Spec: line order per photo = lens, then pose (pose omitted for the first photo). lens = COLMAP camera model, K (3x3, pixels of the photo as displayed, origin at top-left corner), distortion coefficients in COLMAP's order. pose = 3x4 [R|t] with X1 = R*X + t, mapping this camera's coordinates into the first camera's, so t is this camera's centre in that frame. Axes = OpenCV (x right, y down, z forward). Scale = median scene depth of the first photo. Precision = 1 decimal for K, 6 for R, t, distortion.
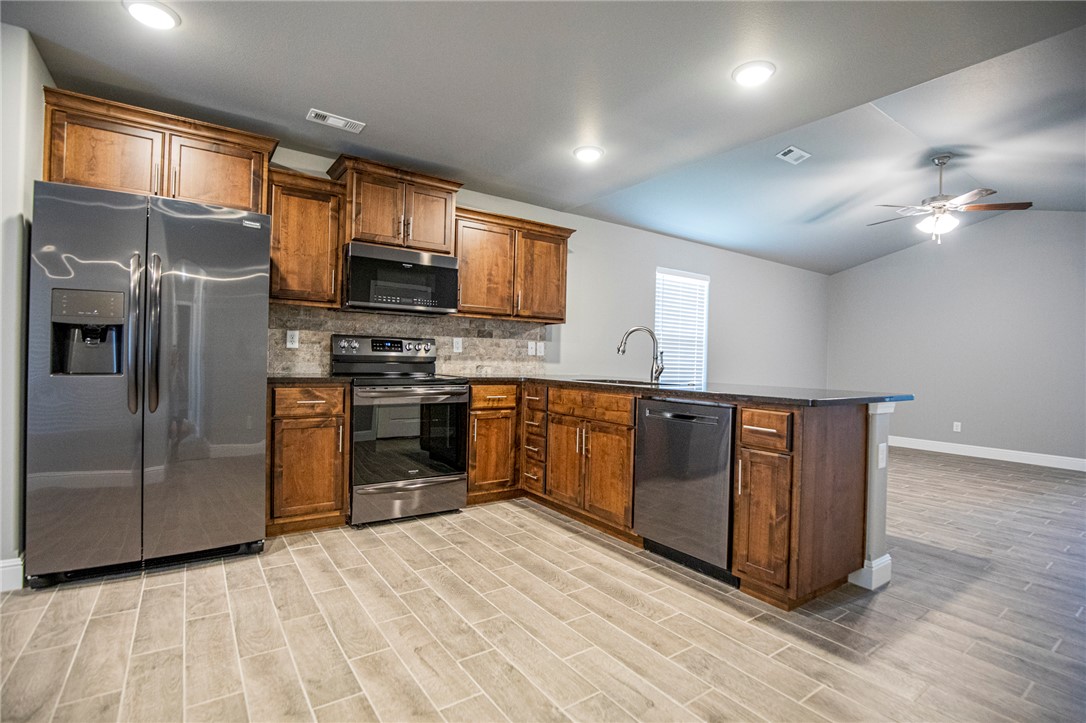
lens RADIAL K [[514.0, 0, 549.6], [0, 514.0, 361.9], [0, 0, 1]] dist [-0.030322, 0.004159]
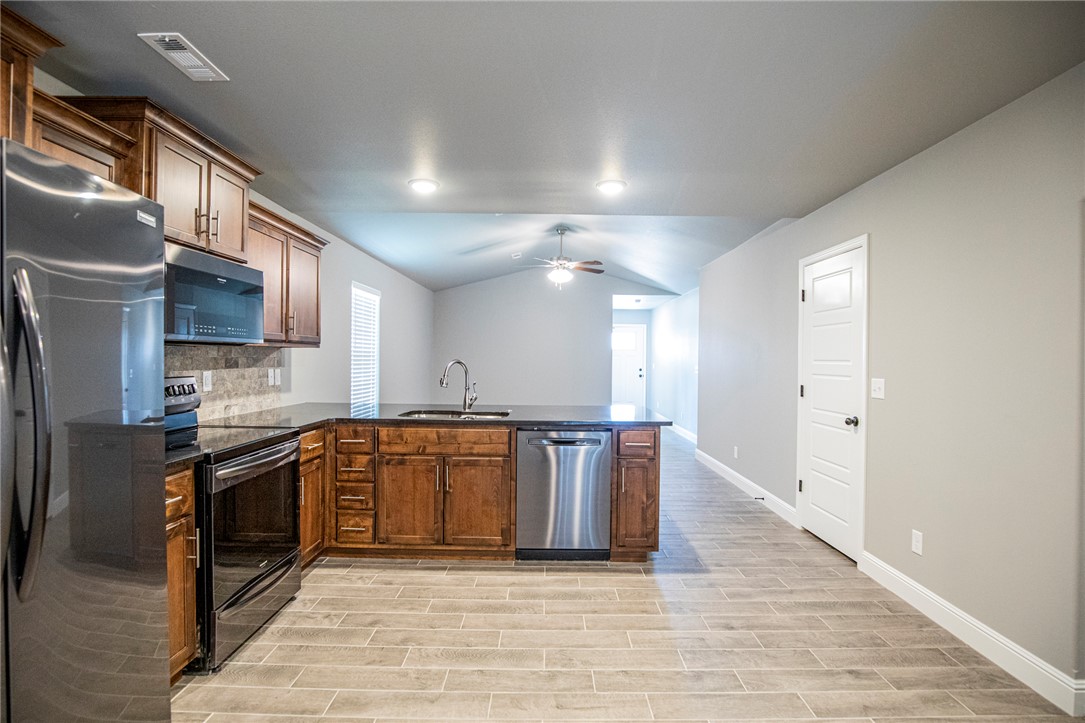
lens RADIAL K [[525.5, 0, 547.7], [0, 525.5, 363.0], [0, 0, 1]] dist [-0.033077, 0.000594]
pose [[0.580186, -0.026763, 0.814044, -0.598581], [0.007850, 0.999597, 0.027268, -0.090133], [-0.814446, -0.009430, 0.580163, 0.219202]]
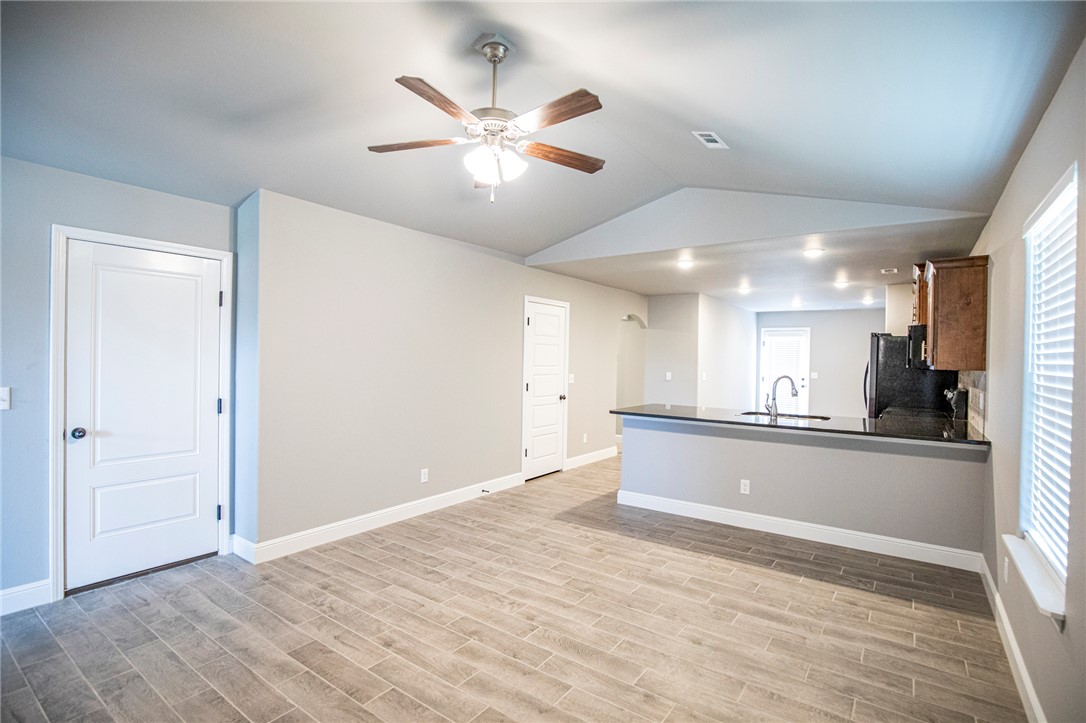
lens RADIAL K [[514.0, 0, 549.6], [0, 514.0, 361.9], [0, 0, 1]] dist [-0.030322, 0.004159]
pose [[-0.944731, -0.037466, -0.325698, 1.163808], [-0.040995, 0.999151, 0.003976, -0.082601], [0.325273, 0.017109, -0.945465, 2.036675]]
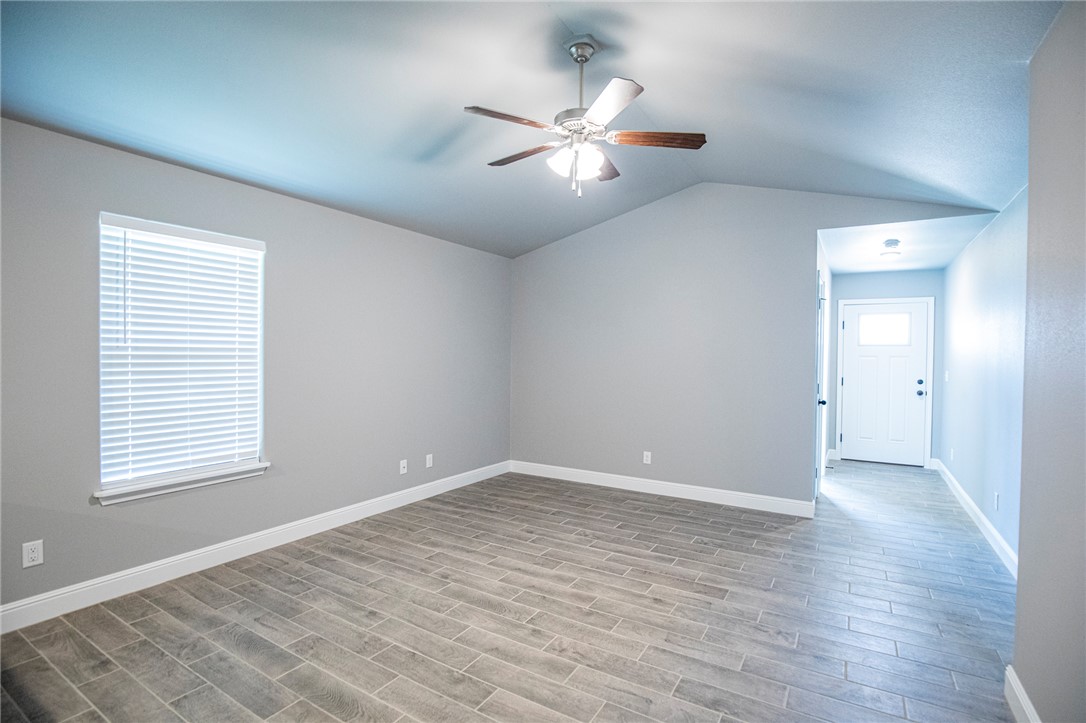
lens RADIAL K [[514.0, 0, 549.6], [0, 514.0, 361.9], [0, 0, 1]] dist [-0.030322, 0.004159]
pose [[0.917877, -0.021332, 0.396292, 0.654800], [0.013755, 0.999664, 0.021953, -0.072849], [-0.396627, -0.014699, 0.917862, 0.609577]]
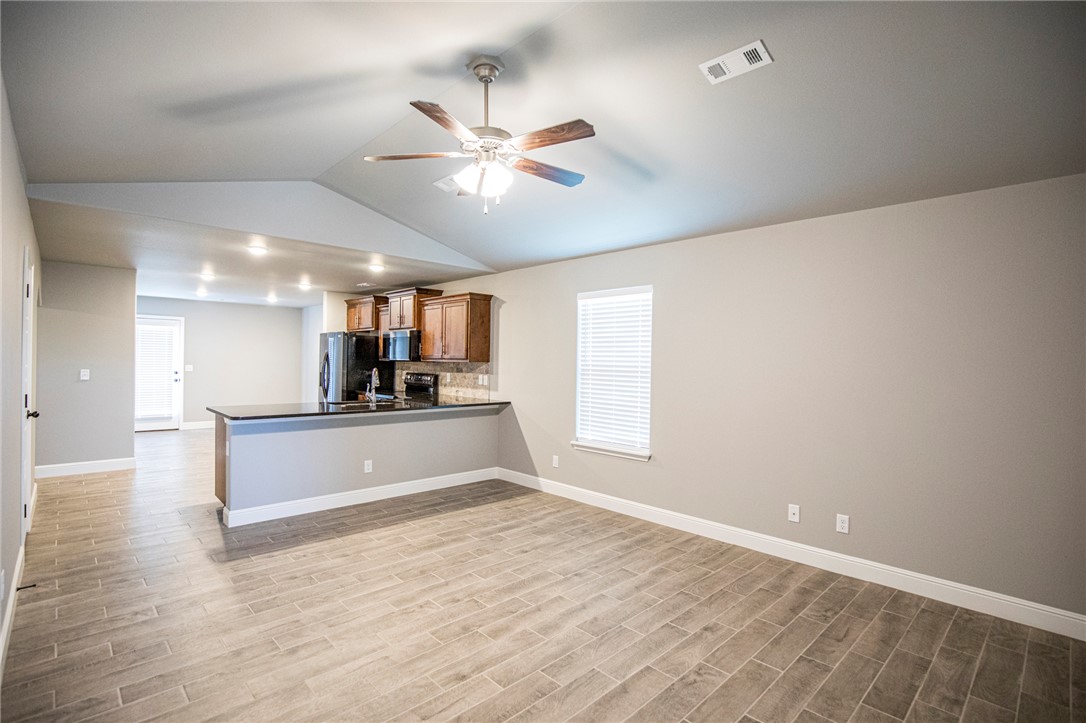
lens RADIAL K [[514.0, 0, 549.6], [0, 514.0, 361.9], [0, 0, 1]] dist [-0.030322, 0.004159]
pose [[0.150566, -0.018863, -0.988420, 1.799452], [-0.016194, 0.999637, -0.021543, -0.062686], [0.988467, 0.019250, 0.150206, 1.293362]]
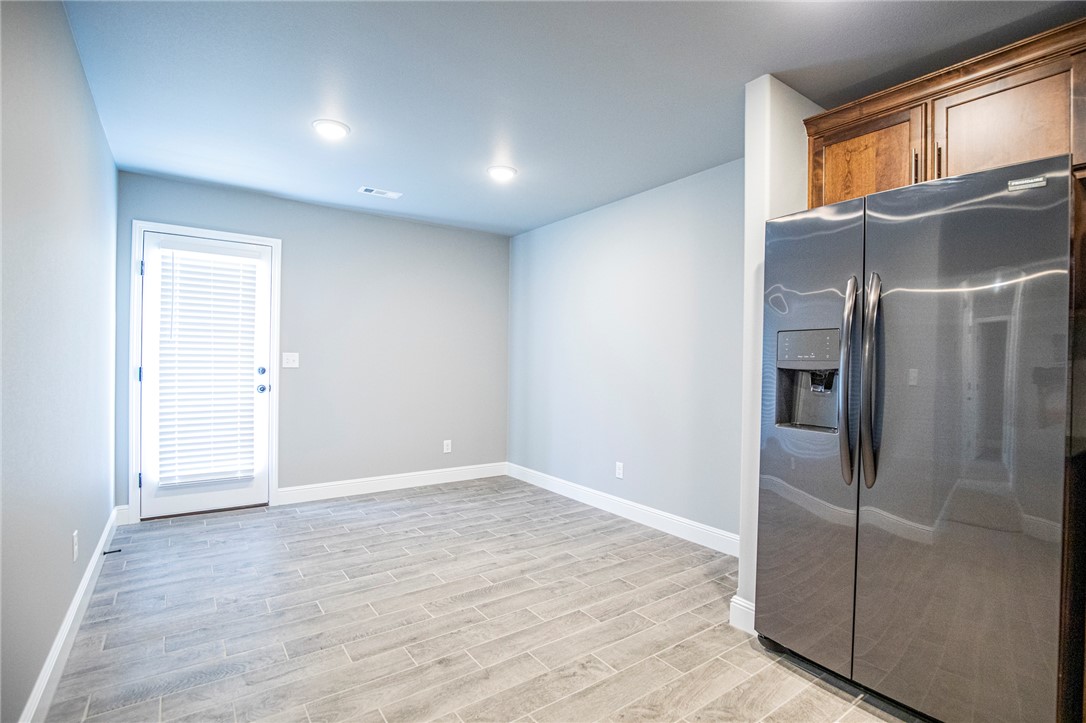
lens RADIAL K [[514.0, 0, 549.6], [0, 514.0, 361.9], [0, 0, 1]] dist [-0.030322, 0.004159]
pose [[0.010216, -0.020834, -0.999731, -0.034056], [-0.020433, 0.999570, -0.021040, -0.038954], [0.999739, 0.020643, 0.009786, 0.356395]]
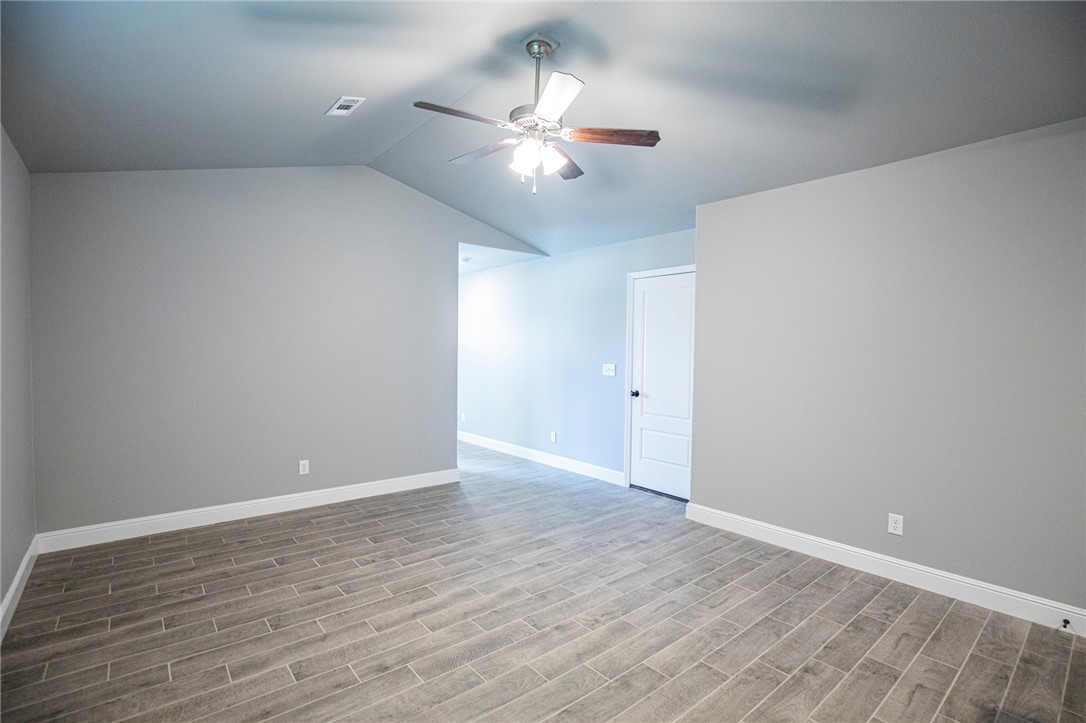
lens RADIAL K [[514.0, 0, 549.6], [0, 514.0, 361.9], [0, 0, 1]] dist [-0.030322, 0.004159]
pose [[-0.080726, -0.053483, 0.995300, 0.215585], [-0.009842, 0.998553, 0.052860, -0.090637], [-0.996688, -0.005529, -0.081135, 1.349058]]
